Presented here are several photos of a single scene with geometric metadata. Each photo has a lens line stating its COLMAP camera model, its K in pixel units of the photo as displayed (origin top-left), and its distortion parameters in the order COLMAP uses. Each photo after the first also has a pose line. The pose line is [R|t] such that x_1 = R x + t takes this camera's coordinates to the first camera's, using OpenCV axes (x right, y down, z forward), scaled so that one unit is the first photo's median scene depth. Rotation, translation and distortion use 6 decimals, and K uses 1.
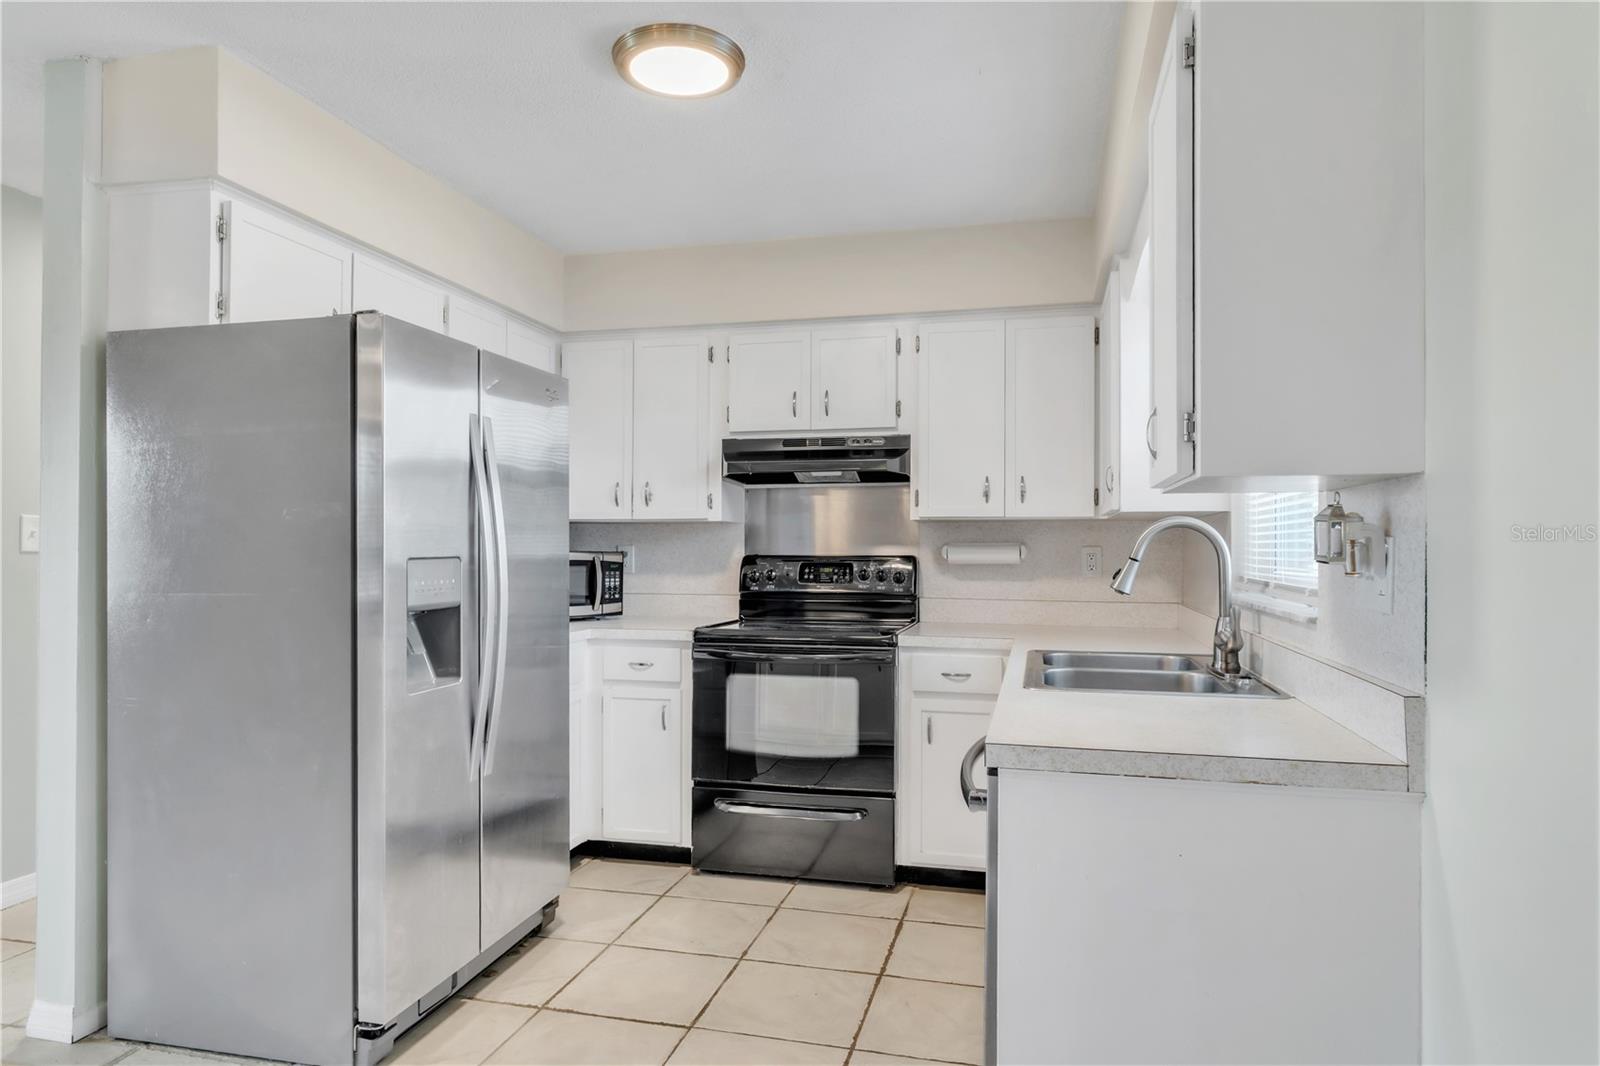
lens RADIAL K [[958.6, 0, 800.0], [0, 958.6, 533.0], [0, 0, 1]] dist [-0.002504, 0.001903]
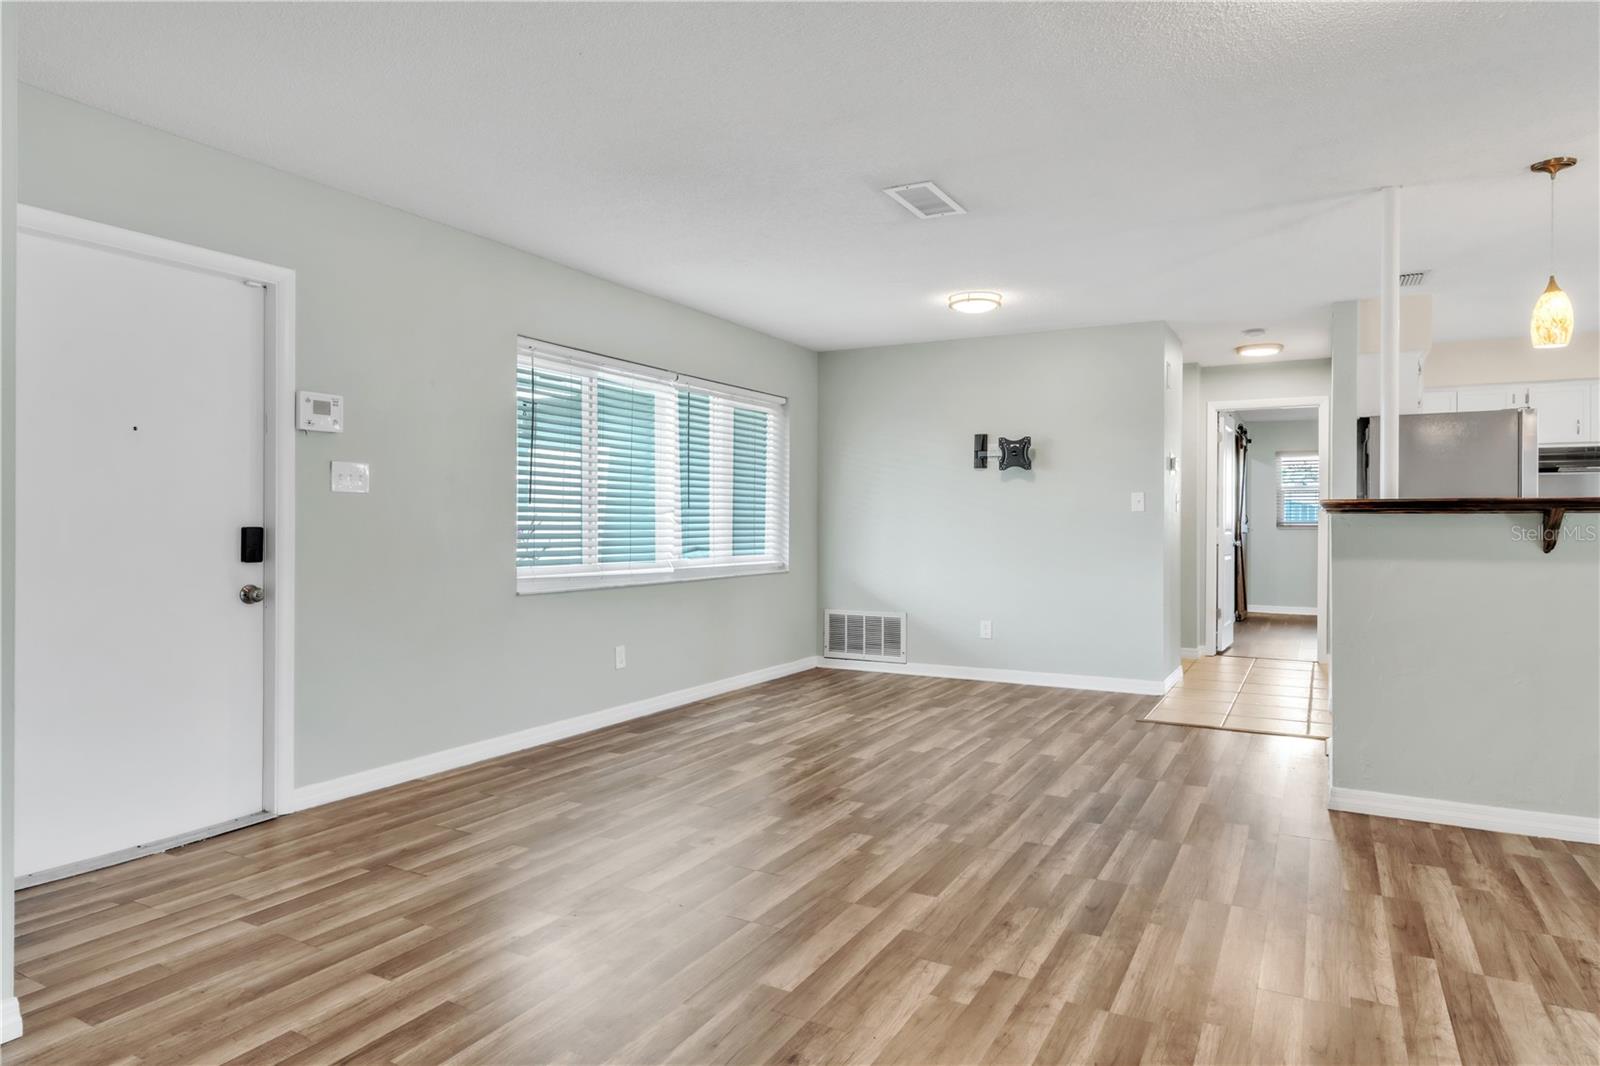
lens RADIAL K [[952.6, 0, 801.0], [0, 952.6, 524.6], [0, 0, 1]] dist [-0.004408, 0.004789]
pose [[0.968582, 0.000670, -0.248694, -0.946309], [0.004297, 0.999802, 0.019430, 0.001524], [0.248657, -0.019888, 0.968387, -1.027069]]
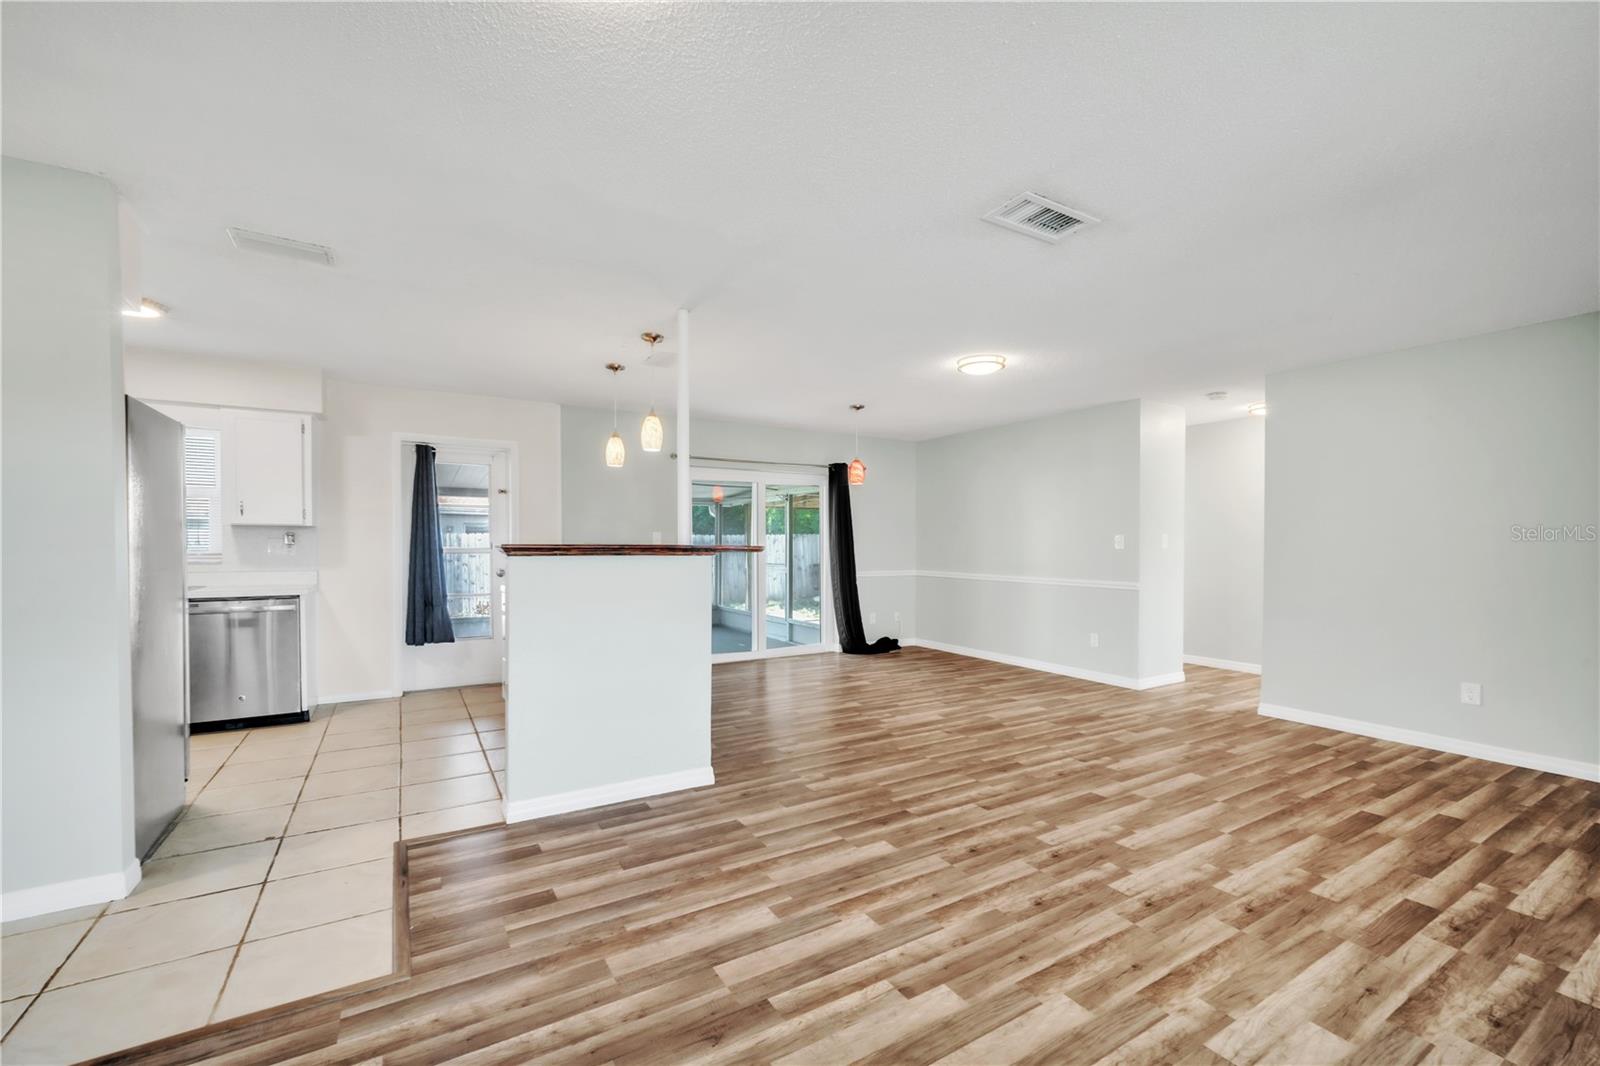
lens RADIAL K [[656.8, 0, 793.3], [0, 656.8, 559.9], [0, 0, 1]] dist [0.000242, 0.000012]
pose [[-0.710991, -0.025702, 0.702732, -1.353390], [-0.019691, 0.999668, 0.016640, 0.000771], [-0.702926, -0.002006, -0.711260, 0.626950]]
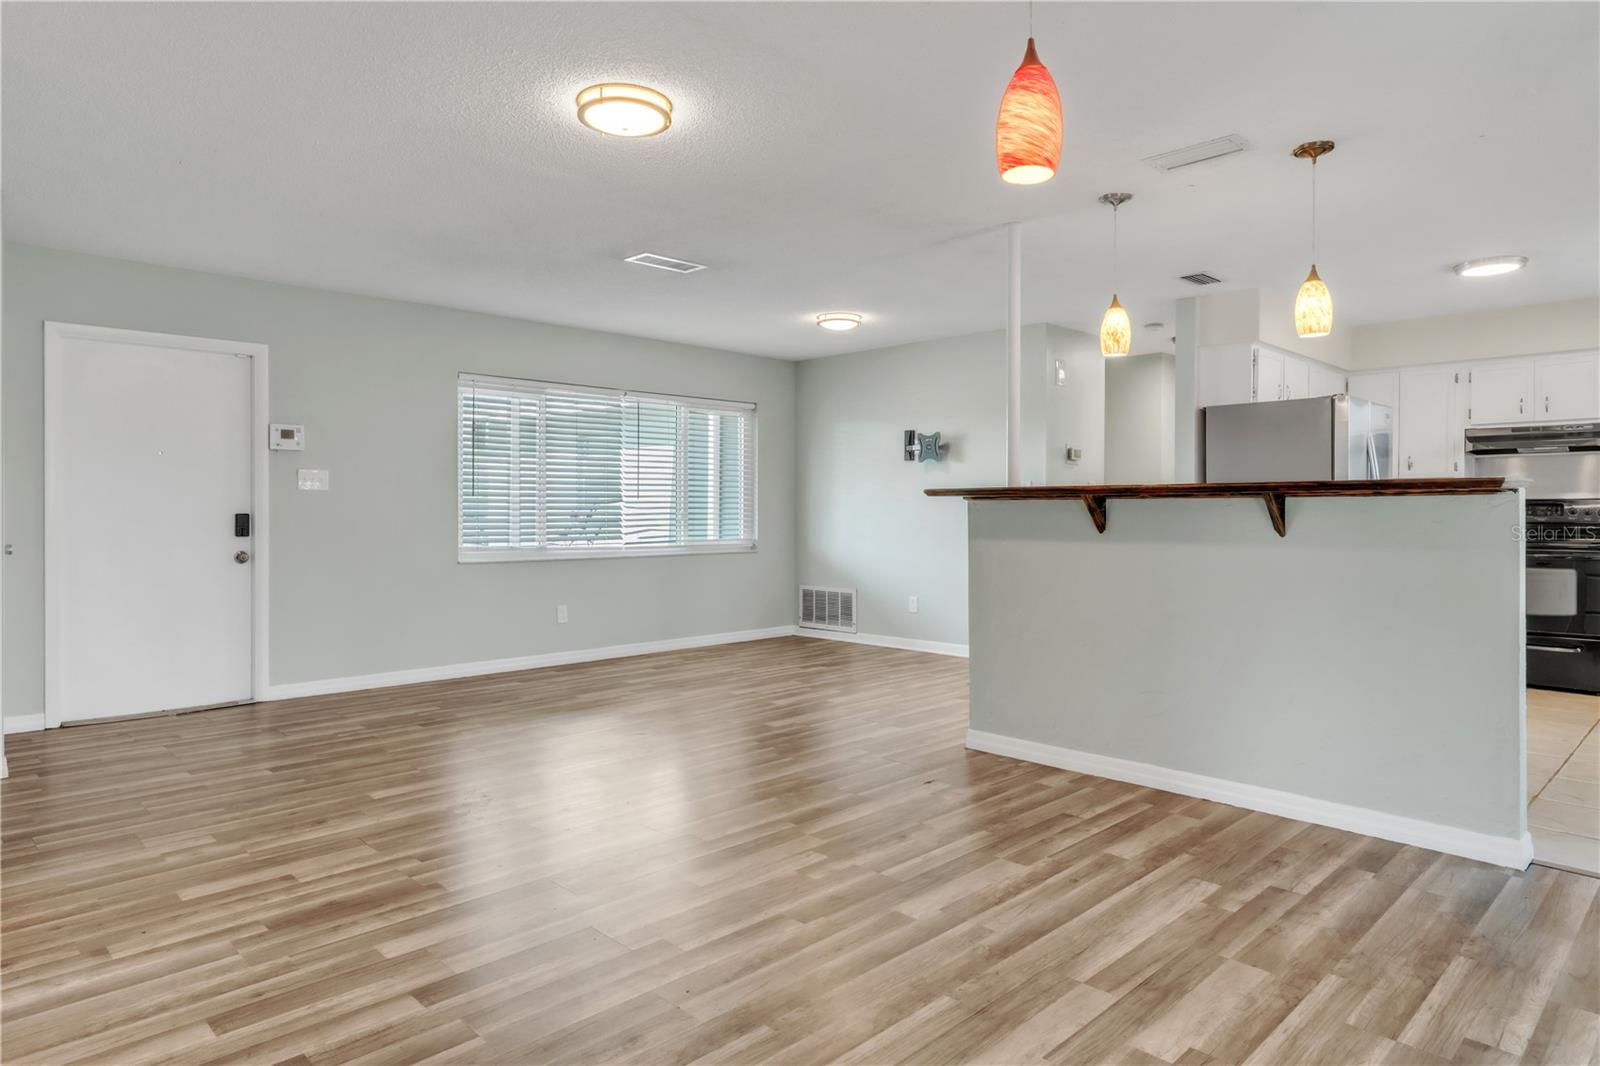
lens RADIAL K [[955.6, 0, 793.8], [0, 955.6, 518.3], [0, 0, 1]] dist [-0.004184, 0.005179]
pose [[0.853802, 0.001323, -0.520597, -0.220416], [0.012233, 0.999670, 0.022603, 0.004459], [0.520455, -0.025667, 0.853503, -1.056400]]
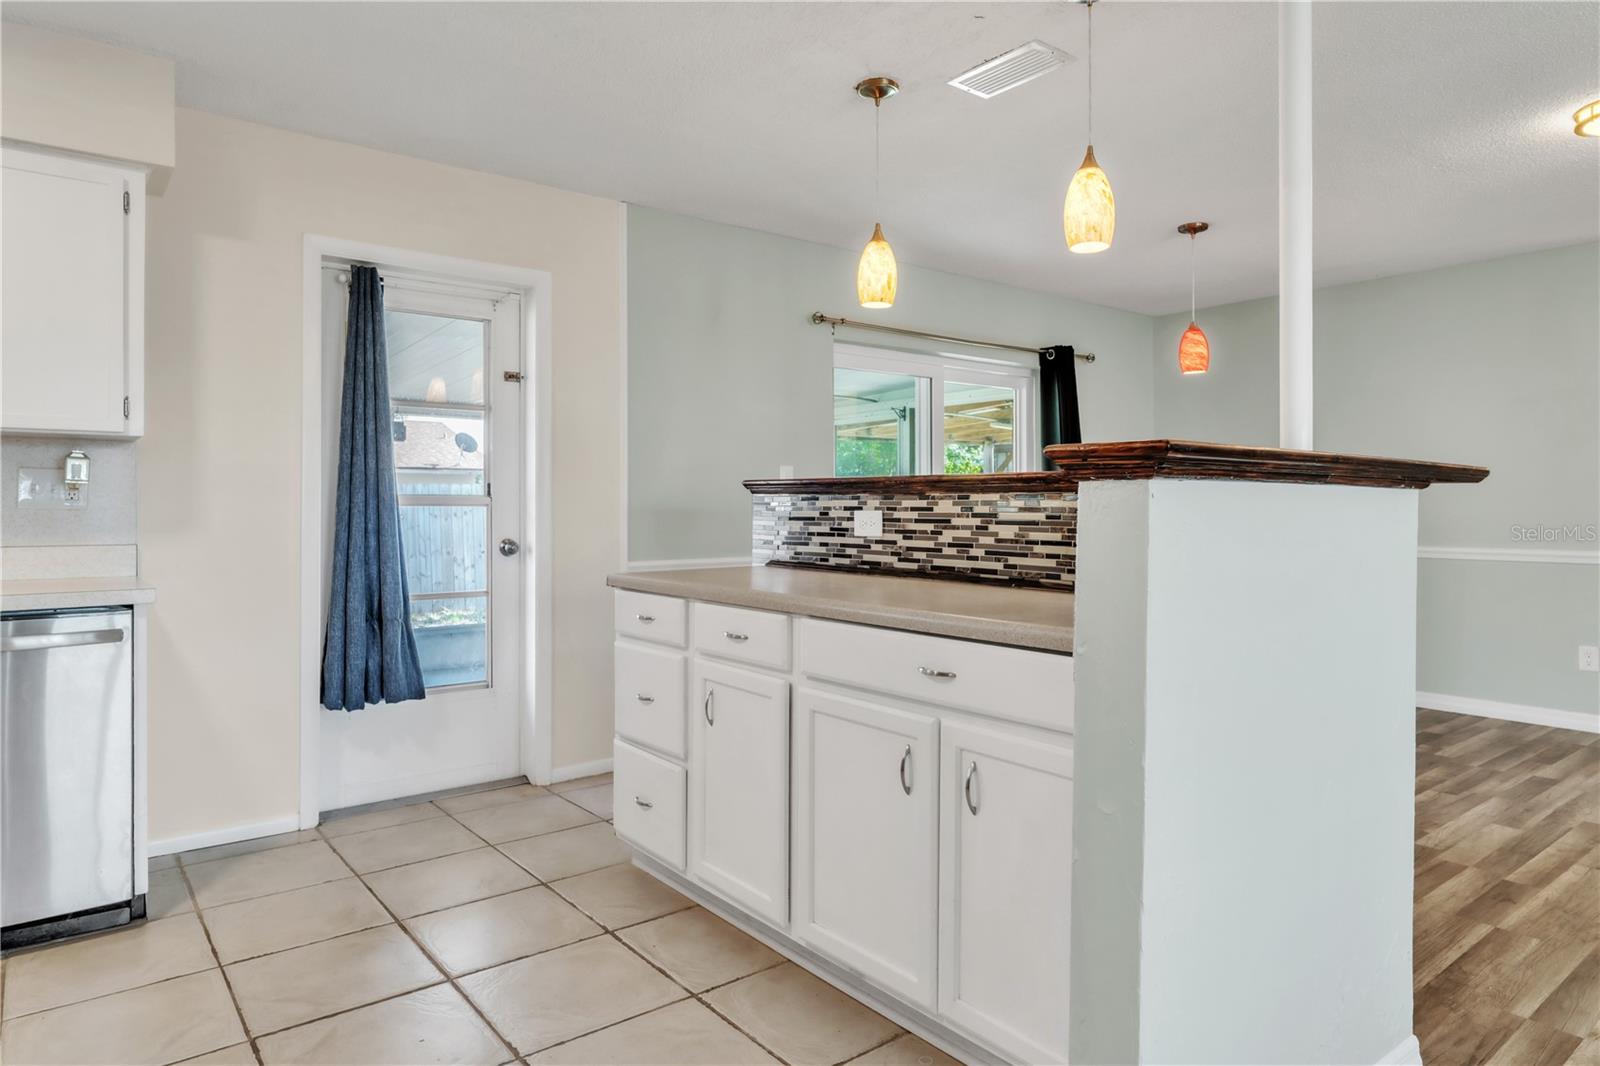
lens RADIAL K [[967.3, 0, 790.7], [0, 967.3, 504.4], [0, 0, 1]] dist [-0.001189, 0.000289]
pose [[-0.793813, -0.003363, 0.608152, -0.704287], [-0.014626, 0.999801, -0.013562, 0.031921], [-0.607985, -0.019660, -0.793705, 0.677601]]
